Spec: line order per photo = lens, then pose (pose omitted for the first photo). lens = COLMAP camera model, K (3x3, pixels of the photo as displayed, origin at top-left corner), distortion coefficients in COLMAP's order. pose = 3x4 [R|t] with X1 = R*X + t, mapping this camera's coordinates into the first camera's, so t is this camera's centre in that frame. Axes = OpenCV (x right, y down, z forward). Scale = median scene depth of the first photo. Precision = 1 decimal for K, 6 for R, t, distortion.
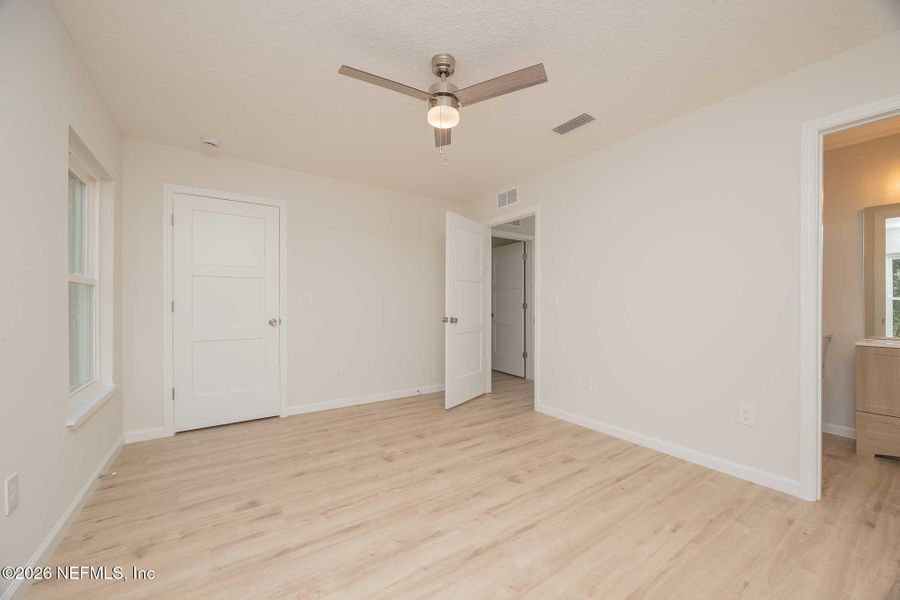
lens RADIAL K [[356.1, 0, 455.3], [0, 356.1, 300.7], [0, 0, 1]] dist [0.005595, -0.001241]
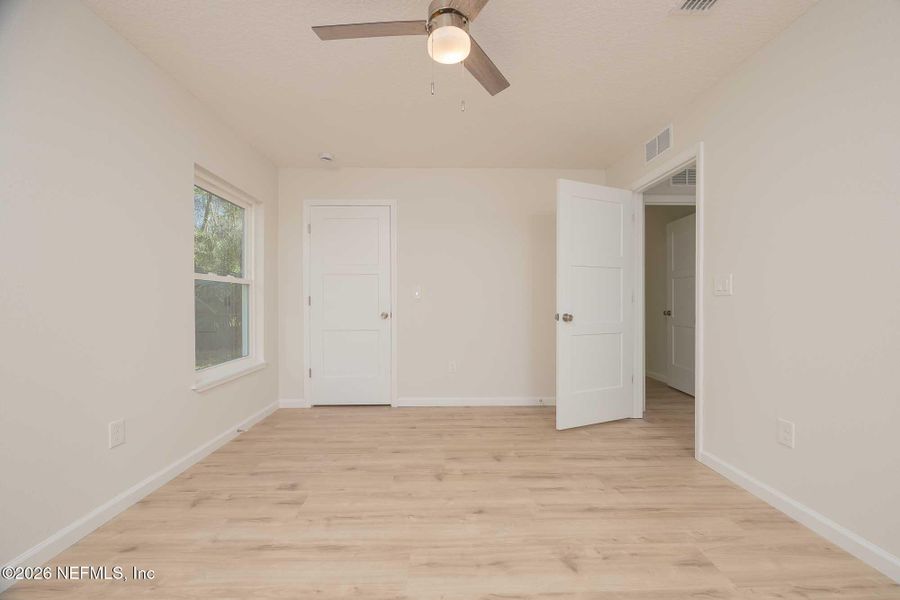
lens RADIAL K [[356.1, 0, 442.3], [0, 356.1, 299.5], [0, 0, 1]] dist [0.005595, -0.001241]
pose [[0.830074, -0.006662, -0.557614, 0.272532], [0.008719, 0.999961, 0.001034, 0.015428], [0.557585, -0.005720, 0.830100, 0.265882]]
